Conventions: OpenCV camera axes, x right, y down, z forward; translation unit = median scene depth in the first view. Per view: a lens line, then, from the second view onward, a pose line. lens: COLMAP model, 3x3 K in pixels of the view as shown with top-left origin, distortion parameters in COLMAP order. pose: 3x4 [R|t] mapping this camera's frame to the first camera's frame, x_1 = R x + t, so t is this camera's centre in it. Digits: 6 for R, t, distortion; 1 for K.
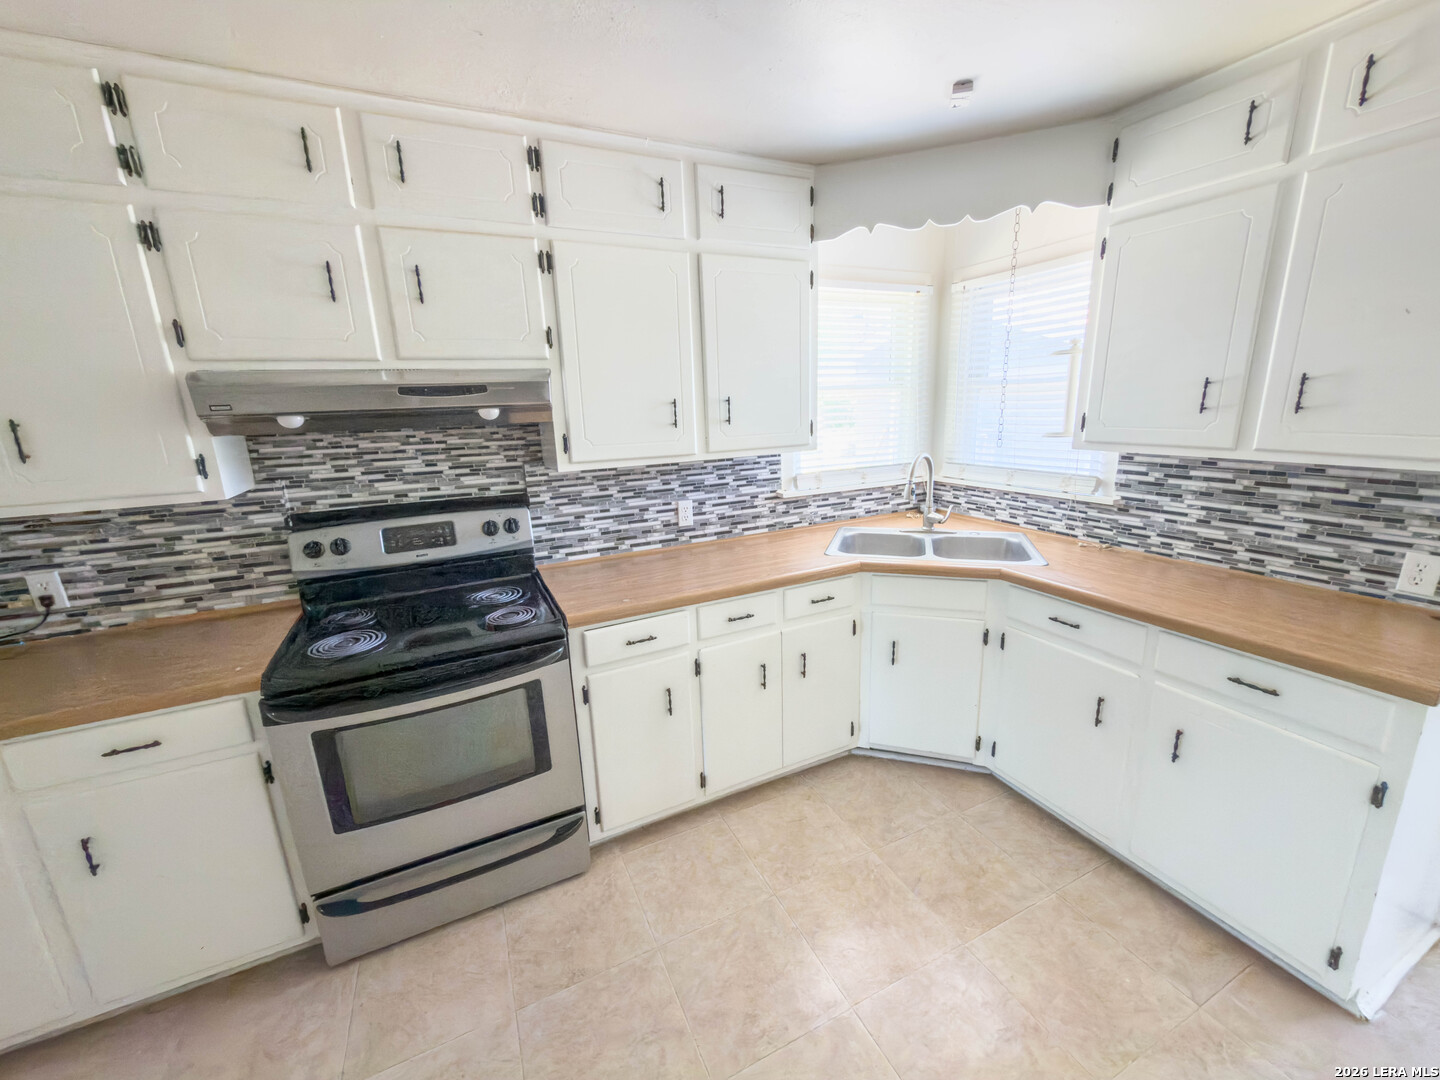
lens RADIAL K [[575.4, 0, 720.0], [0, 575.4, 540.0], [0, 0, 1]] dist [0.000977, 0.000636]
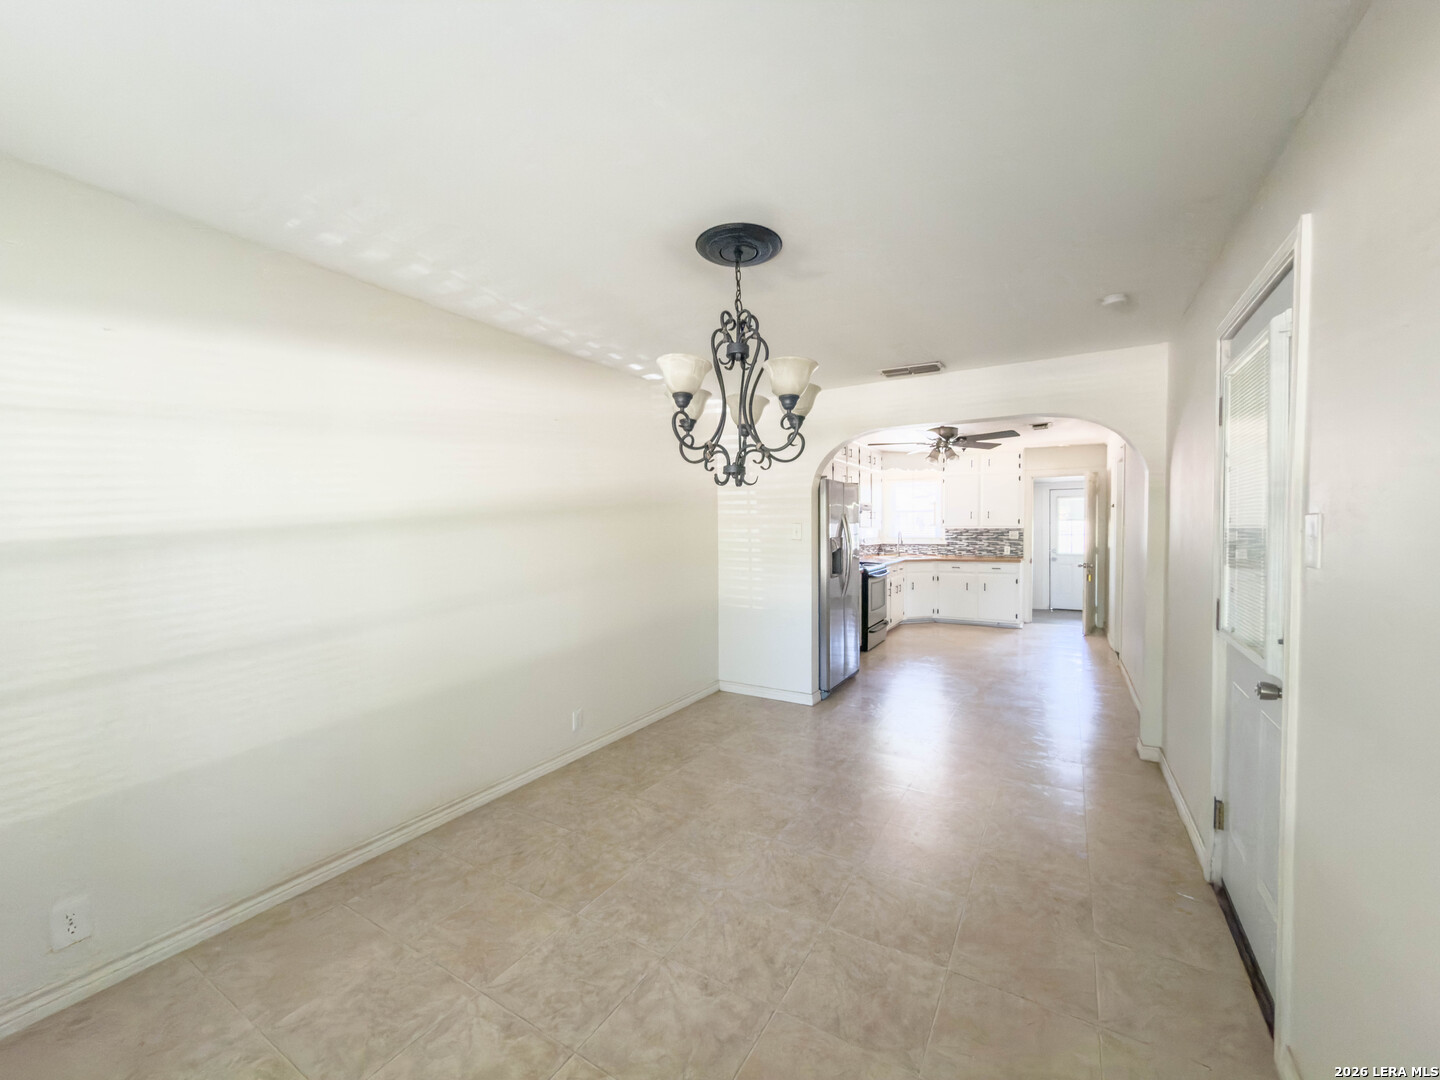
lens RADIAL K [[575.4, 0, 720.0], [0, 575.4, 540.0], [0, 0, 1]] dist [0.000977, 0.000636]
pose [[0.833713, 0.013781, 0.552026, -2.805924], [0.109250, 0.975811, -0.189358, 0.496808], [-0.541283, 0.218179, 0.812041, -1.342083]]
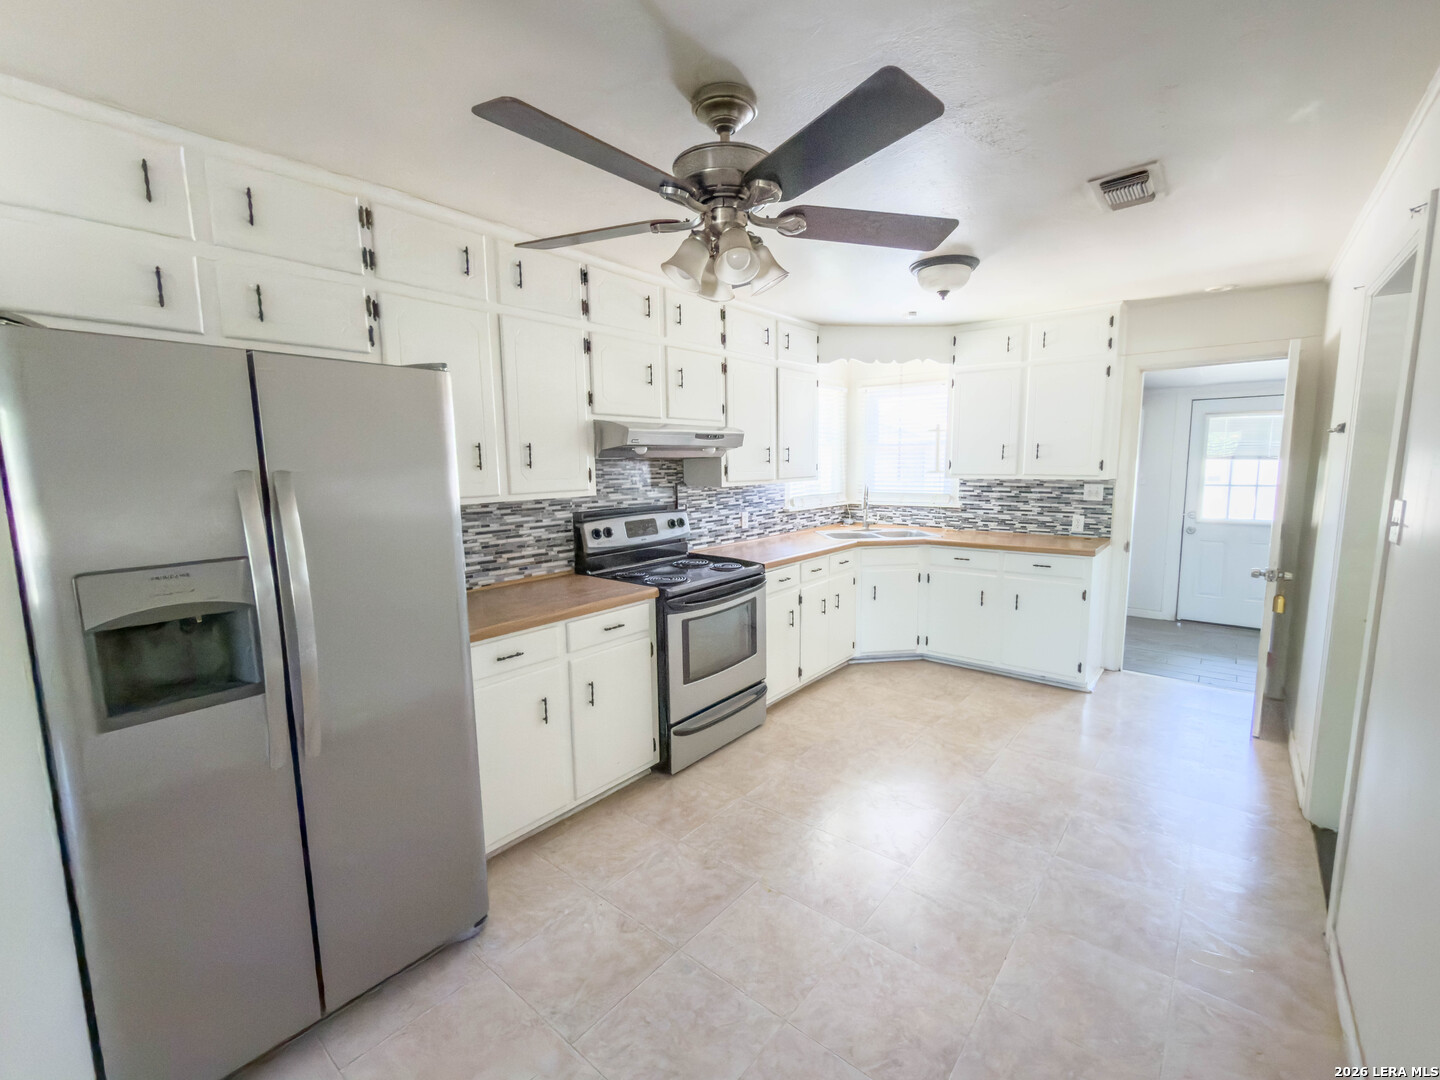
lens RADIAL K [[618.9, 0, 734.3], [0, 618.9, 541.1], [0, 0, 1]] dist [-0.002780, 0.000013]
pose [[0.902143, -0.033678, 0.430120, -0.978189], [0.083942, 0.991598, -0.098420, 0.208096], [-0.423192, 0.124894, 0.897391, -0.582209]]
